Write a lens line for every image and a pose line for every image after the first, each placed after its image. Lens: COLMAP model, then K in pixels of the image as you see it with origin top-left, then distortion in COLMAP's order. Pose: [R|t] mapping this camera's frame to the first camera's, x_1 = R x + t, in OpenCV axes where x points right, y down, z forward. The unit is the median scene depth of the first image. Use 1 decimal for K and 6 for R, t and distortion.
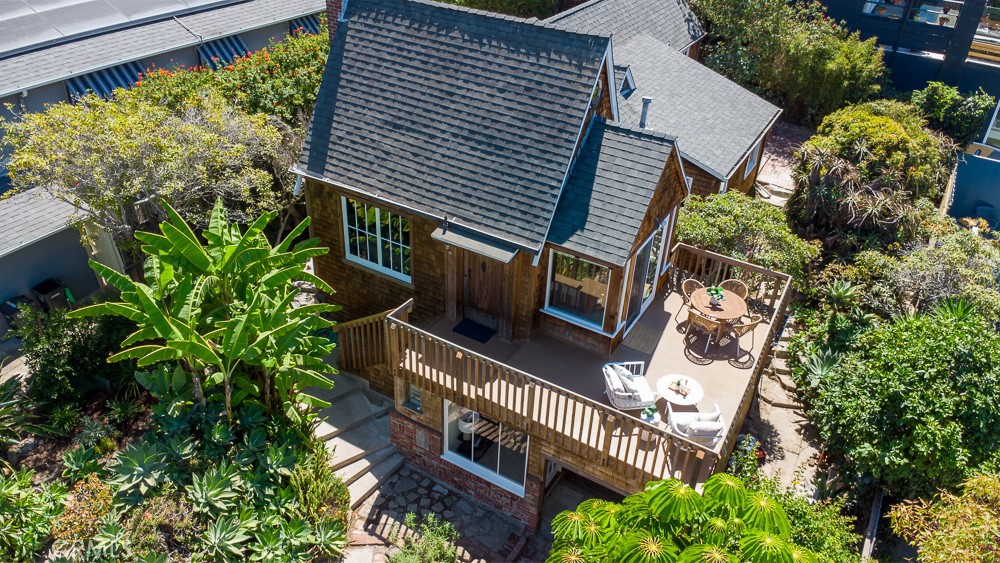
lens RADIAL K [[751.5, 0, 500.0], [0, 751.5, 281.5], [0, 0, 1]] dist [0.005328, -0.001694]
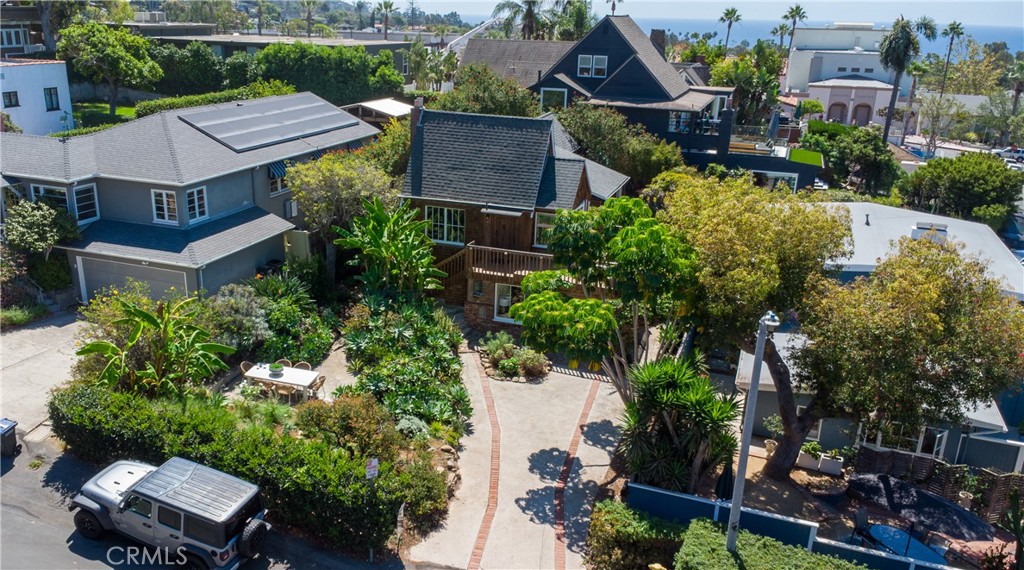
lens RADIAL K [[825.6, 0, 484.1], [0, 825.6, 284.6], [0, 0, 1]] dist [0.004666, 0.000919]
pose [[0.983964, -0.069837, 0.164129, -0.446584], [0.108429, 0.964821, -0.239506, 0.652484], [-0.141629, 0.253462, 0.956921, -1.113794]]
